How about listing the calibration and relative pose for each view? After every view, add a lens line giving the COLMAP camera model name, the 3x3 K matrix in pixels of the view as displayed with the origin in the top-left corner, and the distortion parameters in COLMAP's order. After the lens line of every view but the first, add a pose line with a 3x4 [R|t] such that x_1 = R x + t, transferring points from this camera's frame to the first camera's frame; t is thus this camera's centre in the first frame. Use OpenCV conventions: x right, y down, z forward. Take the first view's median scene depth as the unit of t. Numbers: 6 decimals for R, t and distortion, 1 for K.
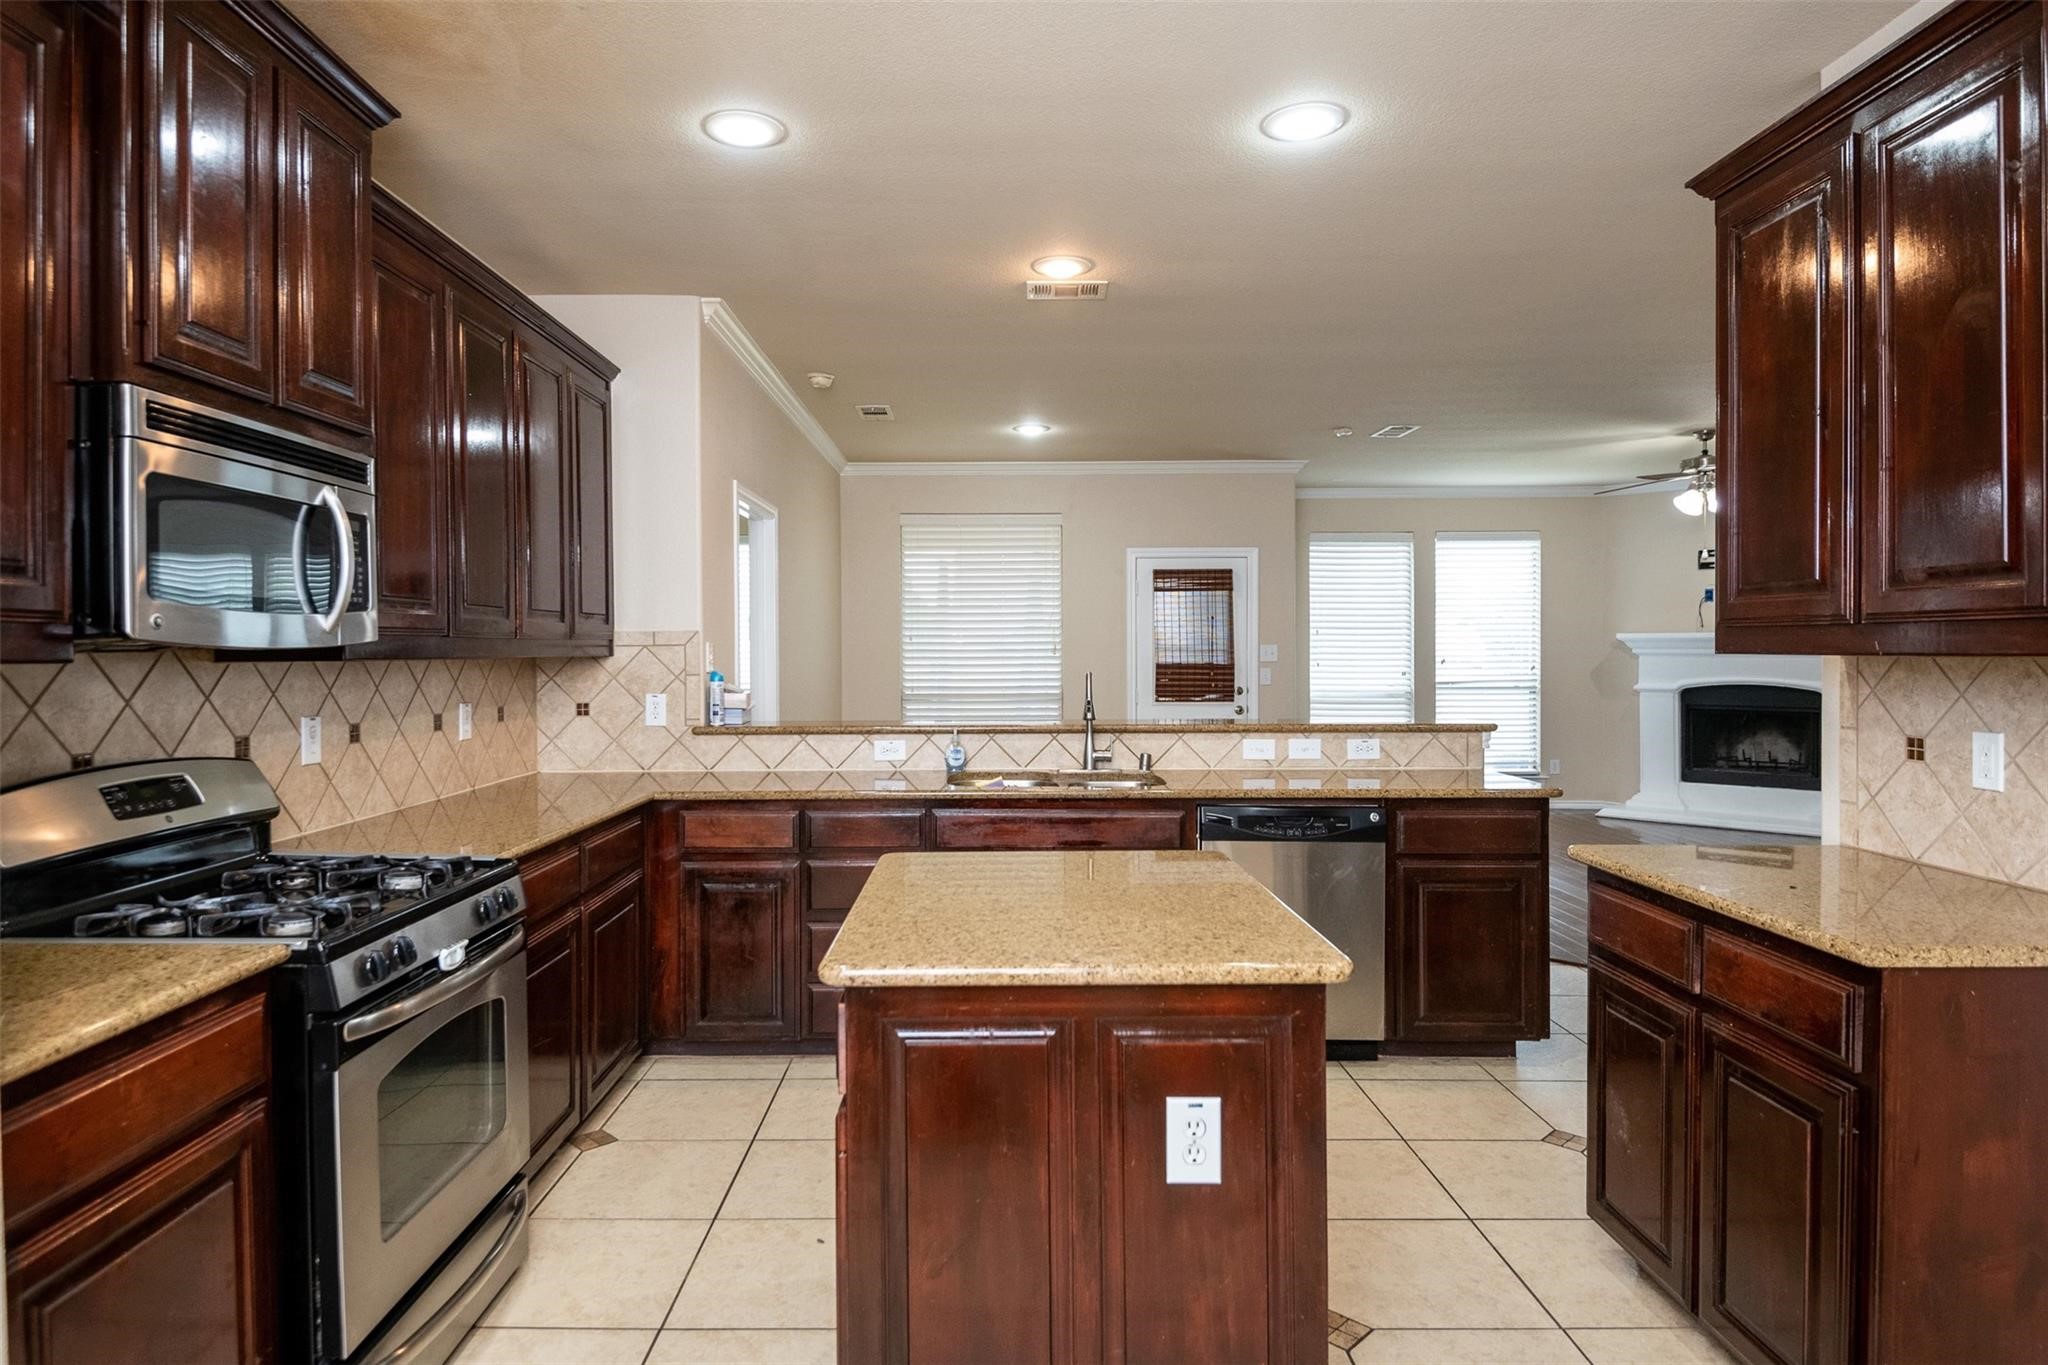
lens RADIAL K [[1107.6, 0, 1020.1], [0, 1107.6, 677.1], [0, 0, 1]] dist [-0.000598, -0.000286]
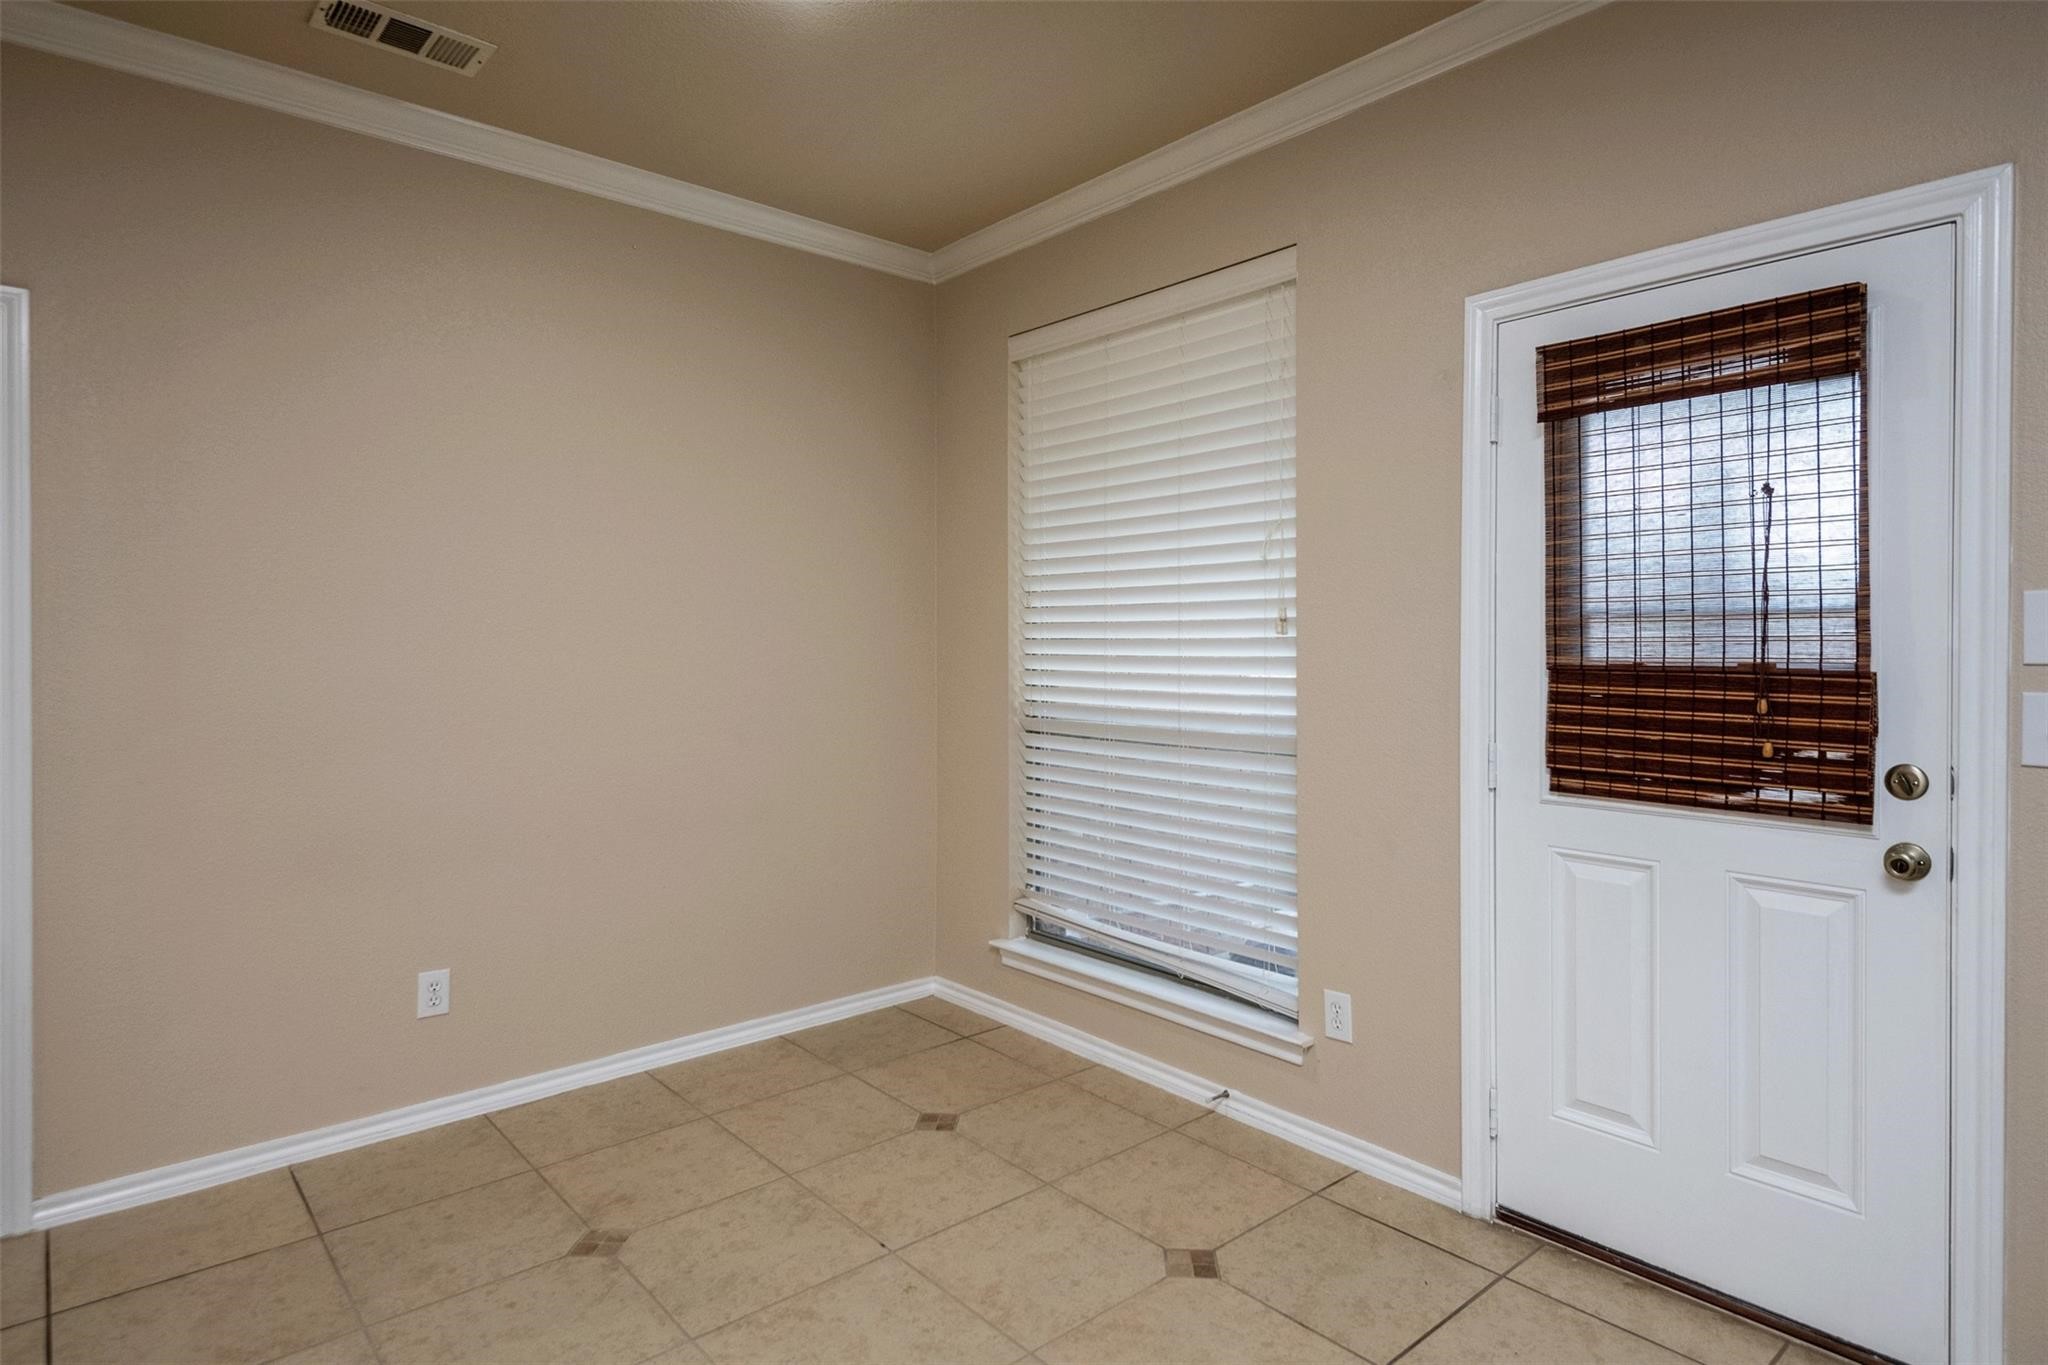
lens RADIAL K [[1107.6, 0, 1023.1], [0, 1107.6, 639.9], [0, 0, 1]] dist [-0.000598, -0.000286]
pose [[0.644829, 0.004542, -0.764314, 0.258453], [-0.011154, 0.999932, -0.003468, -0.015650], [0.764246, 0.010761, 0.644835, 0.699354]]
